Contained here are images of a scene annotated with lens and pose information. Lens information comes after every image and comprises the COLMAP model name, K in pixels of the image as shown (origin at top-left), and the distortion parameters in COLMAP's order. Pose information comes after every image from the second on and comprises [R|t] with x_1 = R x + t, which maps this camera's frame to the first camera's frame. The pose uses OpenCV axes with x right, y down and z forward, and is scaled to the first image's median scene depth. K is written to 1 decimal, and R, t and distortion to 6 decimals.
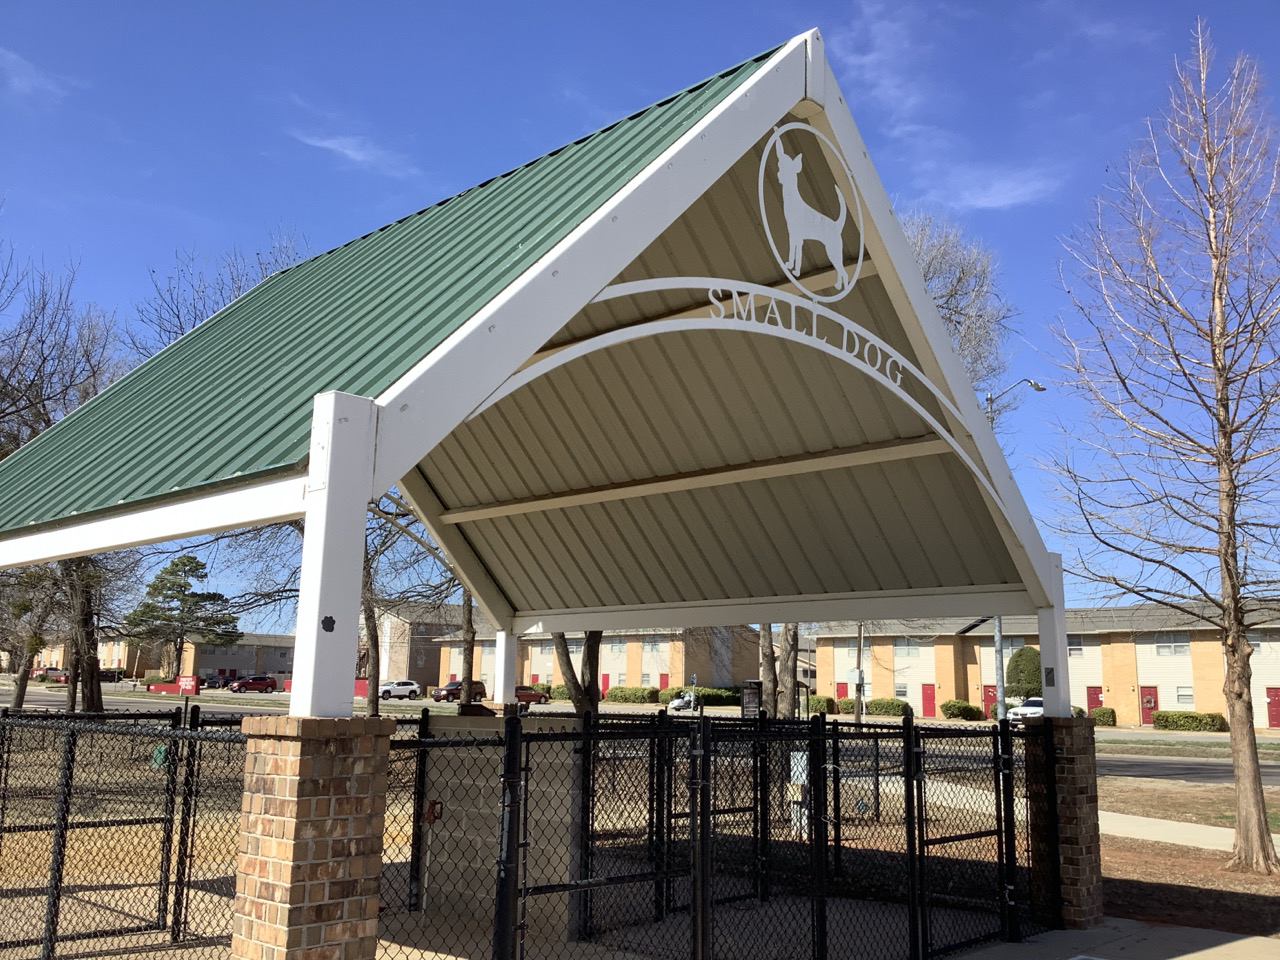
lens RADIAL K [[1157.5, 0, 638.5], [0, 1157.5, 440.5], [0, 0, 1]] dist [0.068935, -0.180125]
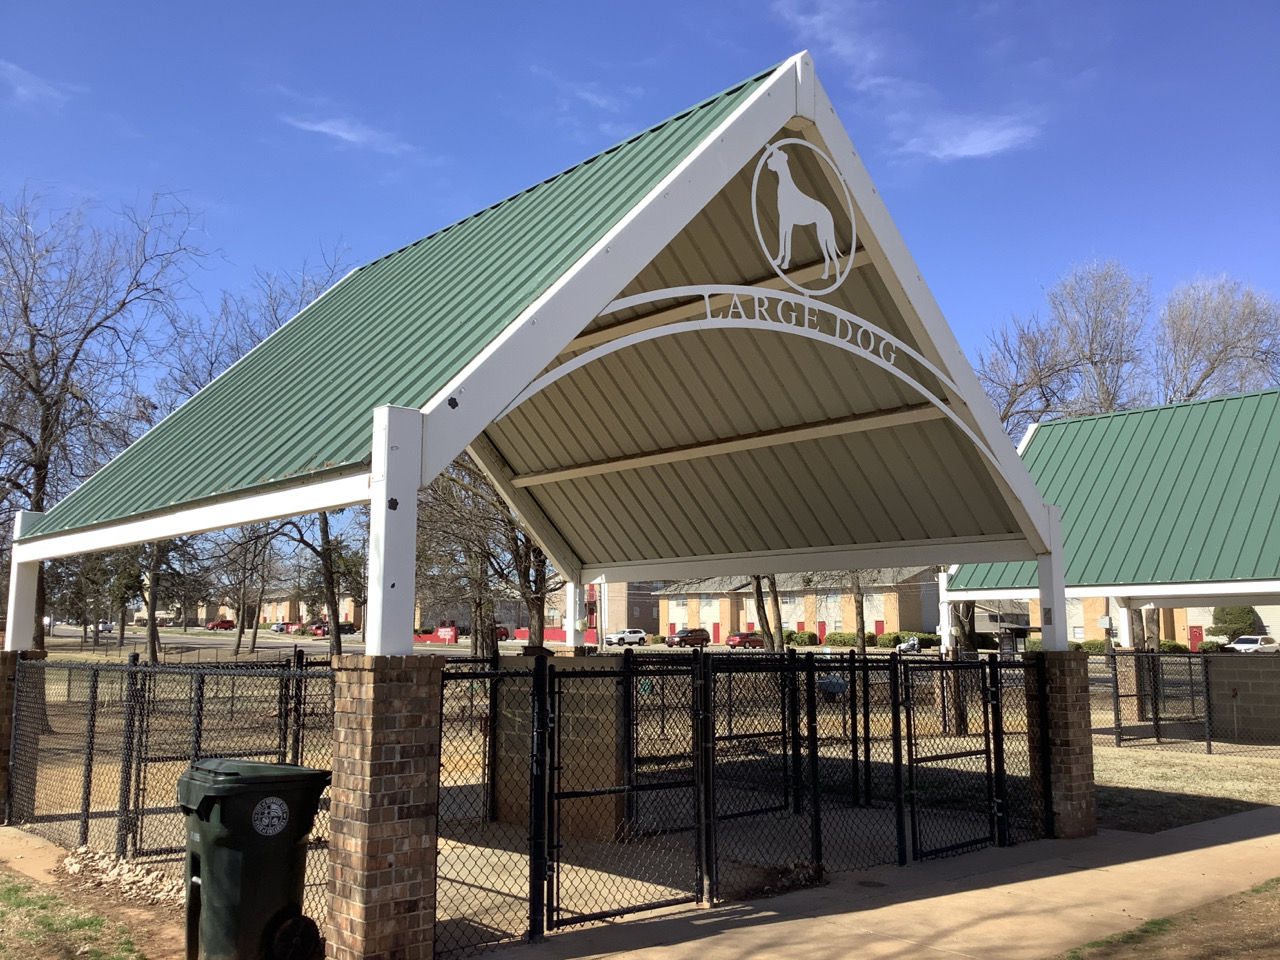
lens RADIAL K [[1160.7, 0, 640.0], [0, 1160.7, 480.0], [0, 0, 1]] dist [-0.007269, -0.005642]
pose [[0.996376, -0.022442, -0.082038, 0.073432], [0.028830, 0.996573, 0.077532, -0.030917], [0.080017, -0.079616, 0.993609, -0.158725]]
